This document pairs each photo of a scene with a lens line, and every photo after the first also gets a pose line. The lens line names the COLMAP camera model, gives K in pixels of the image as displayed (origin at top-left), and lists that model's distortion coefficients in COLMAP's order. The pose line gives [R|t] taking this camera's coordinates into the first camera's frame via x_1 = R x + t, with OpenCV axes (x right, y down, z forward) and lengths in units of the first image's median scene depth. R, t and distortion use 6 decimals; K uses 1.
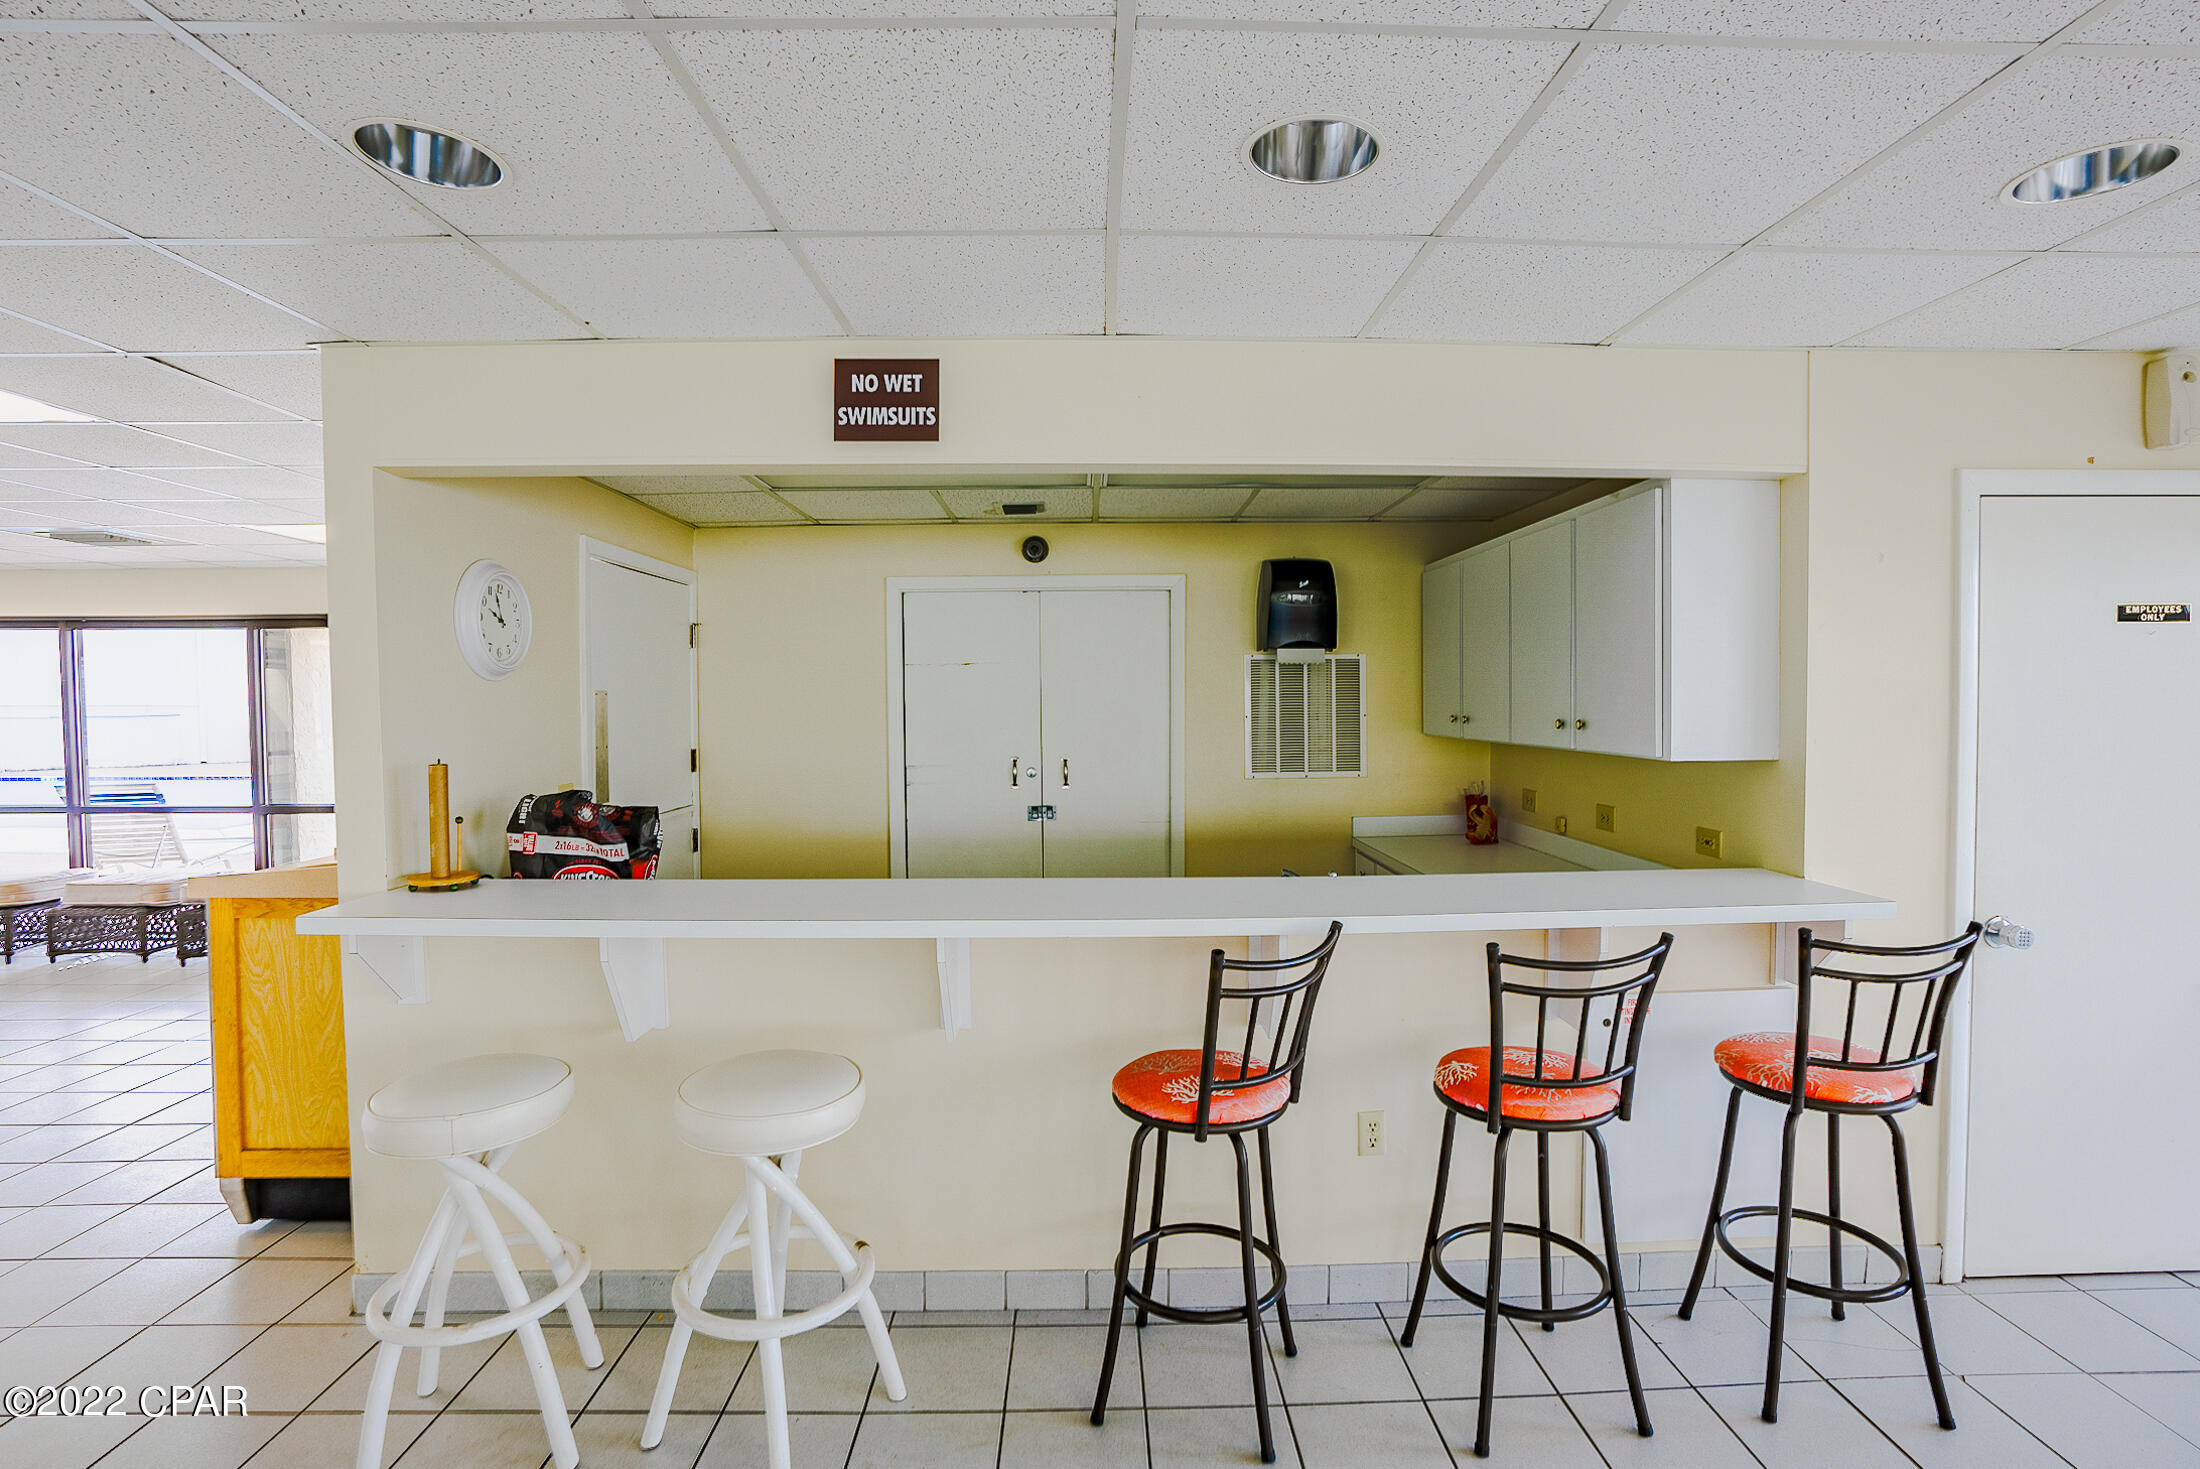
lens RADIAL K [[996.9, 0, 1101.8], [0, 996.9, 727.2], [0, 0, 1]] dist [-0.002259, -0.000110]
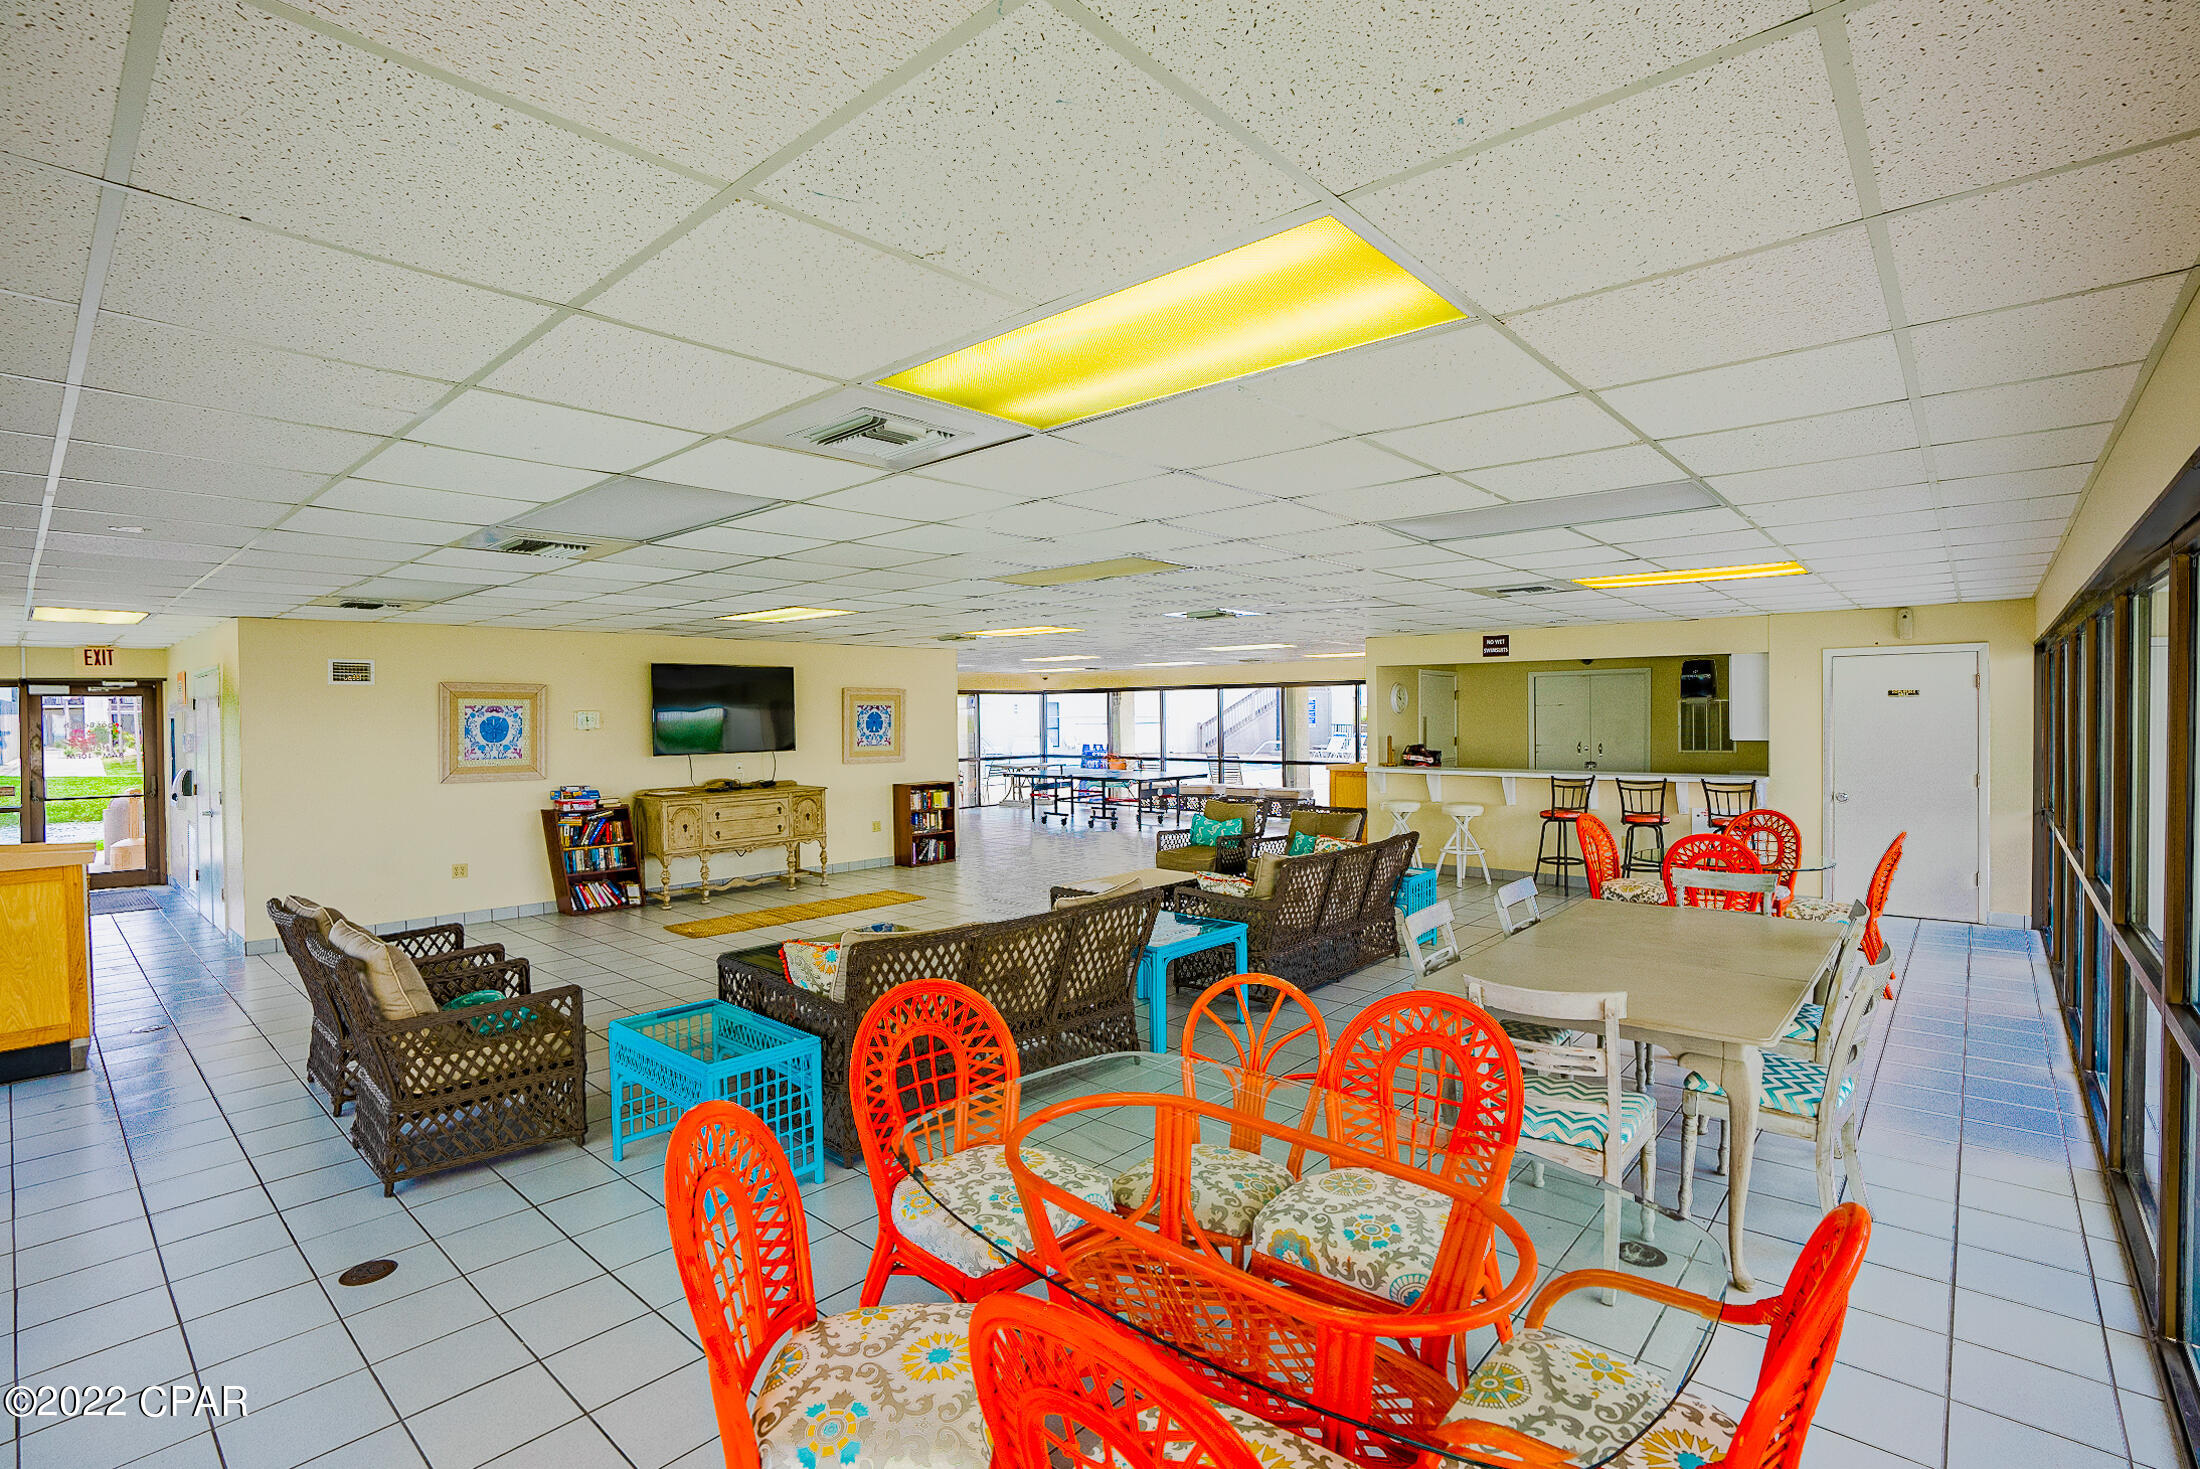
lens RADIAL K [[996.9, 0, 1108.0], [0, 996.9, 727.3], [0, 0, 1]] dist [-0.002259, -0.000110]
pose [[0.730902, 0.003483, -0.682474, 1.269624], [-0.006096, 0.999980, -0.001425, 0.012098], [0.682456, 0.005201, 0.730908, -2.751107]]
